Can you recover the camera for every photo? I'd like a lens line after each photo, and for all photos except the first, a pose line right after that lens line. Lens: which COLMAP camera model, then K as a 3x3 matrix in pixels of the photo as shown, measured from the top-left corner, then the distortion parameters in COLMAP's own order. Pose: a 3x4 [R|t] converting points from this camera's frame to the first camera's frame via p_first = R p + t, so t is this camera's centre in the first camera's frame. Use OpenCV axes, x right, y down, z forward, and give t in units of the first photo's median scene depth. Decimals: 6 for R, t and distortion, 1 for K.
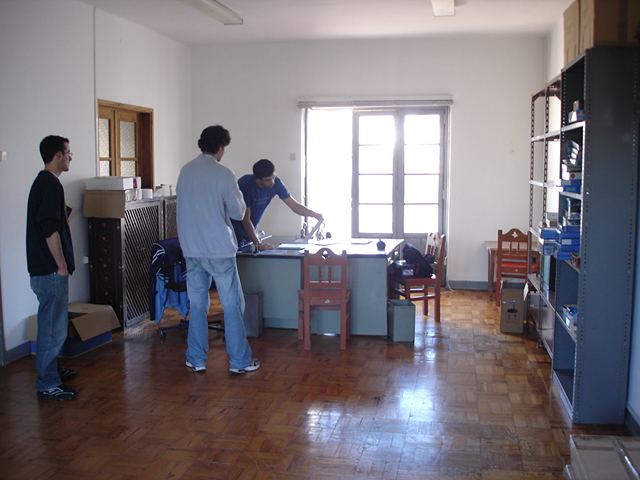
lens RADIAL K [[707.0, 0, 320.0], [0, 707.0, 240.0], [0, 0, 1]] dist [-0.083579, -0.094717]
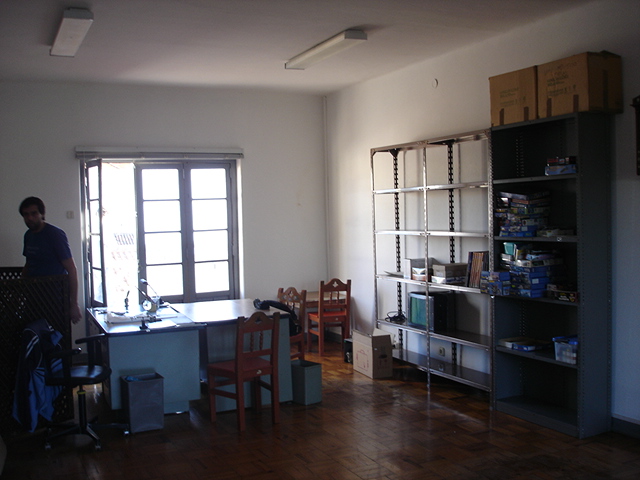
lens RADIAL K [[707.0, 0, 320.0], [0, 707.0, 240.0], [0, 0, 1]] dist [-0.083579, -0.094717]
pose [[0.809665, -0.041461, 0.585427, -0.430180], [0.088095, 0.994786, -0.051386, -0.026337], [-0.580244, 0.093179, 0.809095, 0.209764]]
